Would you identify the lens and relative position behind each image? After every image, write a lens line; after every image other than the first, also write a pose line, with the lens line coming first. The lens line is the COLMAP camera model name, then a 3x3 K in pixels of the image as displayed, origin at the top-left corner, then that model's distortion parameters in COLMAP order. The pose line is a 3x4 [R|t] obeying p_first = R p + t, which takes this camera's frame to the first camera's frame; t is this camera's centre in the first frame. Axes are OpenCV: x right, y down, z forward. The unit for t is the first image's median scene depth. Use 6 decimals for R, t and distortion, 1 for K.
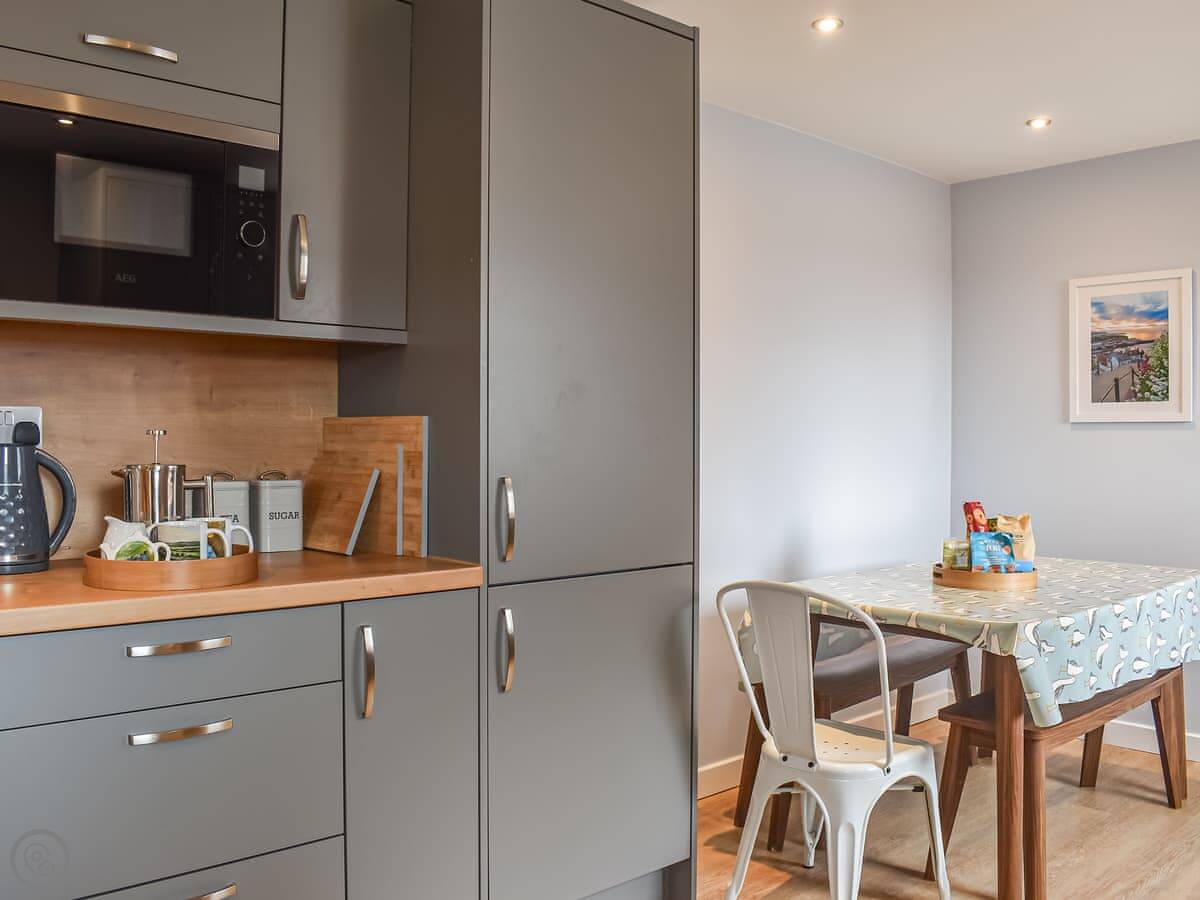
lens RADIAL K [[1010.4, 0, 600.0], [0, 1010.4, 450.0], [0, 0, 1]] dist [-0.084731, 0.000115]
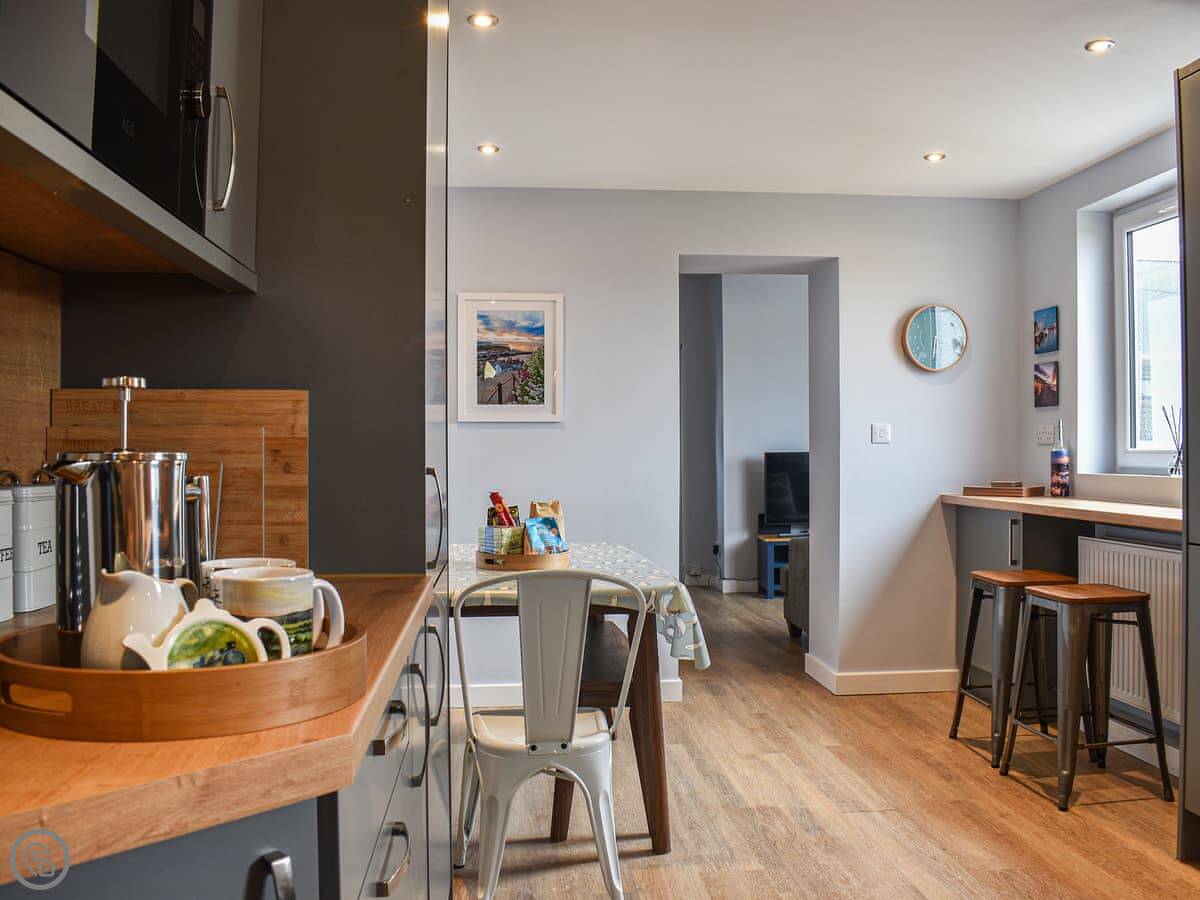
lens RADIAL K [[1010.4, 0, 600.0], [0, 1010.4, 450.0], [0, 0, 1]] dist [-0.084731, 0.000115]
pose [[0.621186, -0.006596, 0.783635, -0.398840], [0.012390, 0.999922, -0.001404, 0.009328], [-0.783565, 0.010581, 0.621220, 0.229708]]
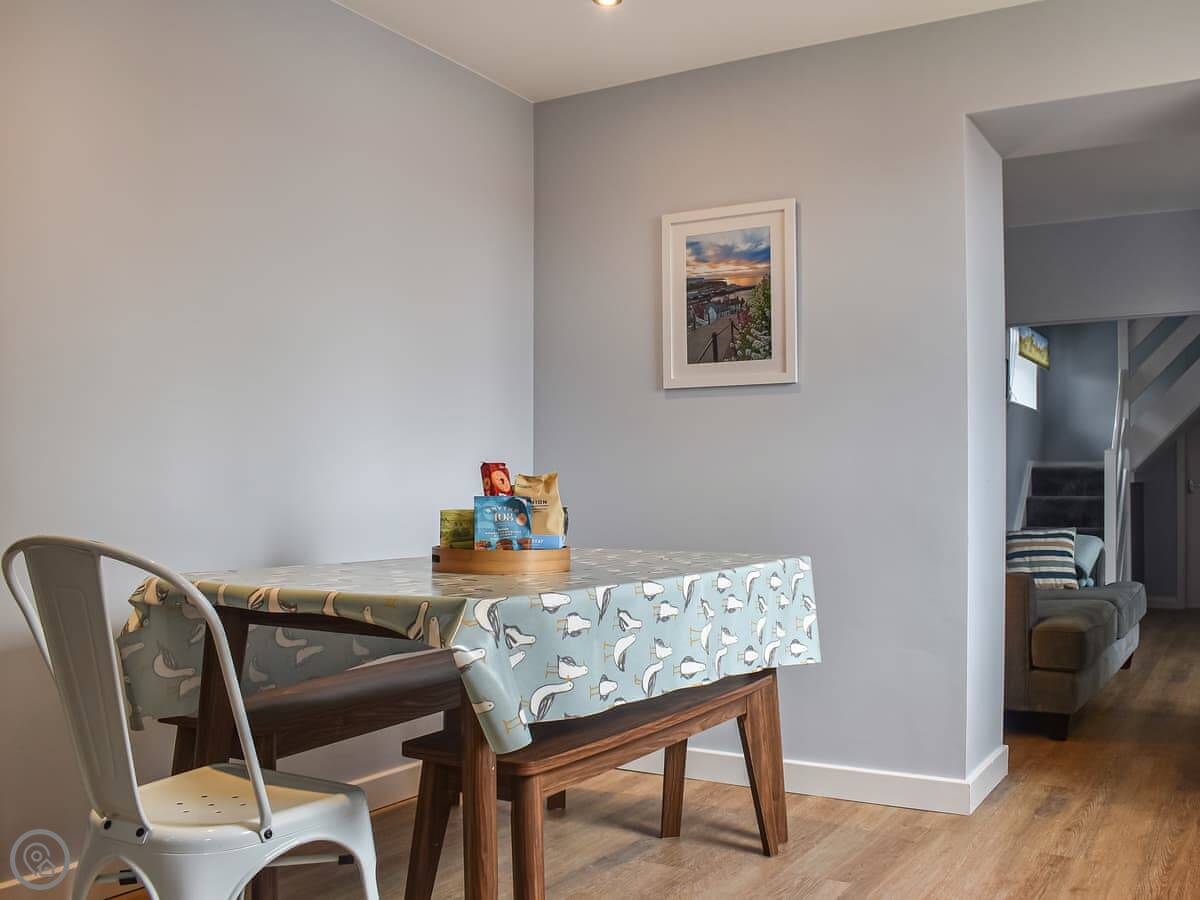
lens RADIAL K [[1108.5, 0, 600.9], [0, 1108.5, 467.5], [0, 0, 1]] dist [-0.099248, 0.007801]
pose [[0.956312, -0.000685, 0.292349, 0.203383], [0.006718, 0.999785, -0.019632, 0.070760], [-0.292272, 0.020738, 0.956110, 0.184266]]
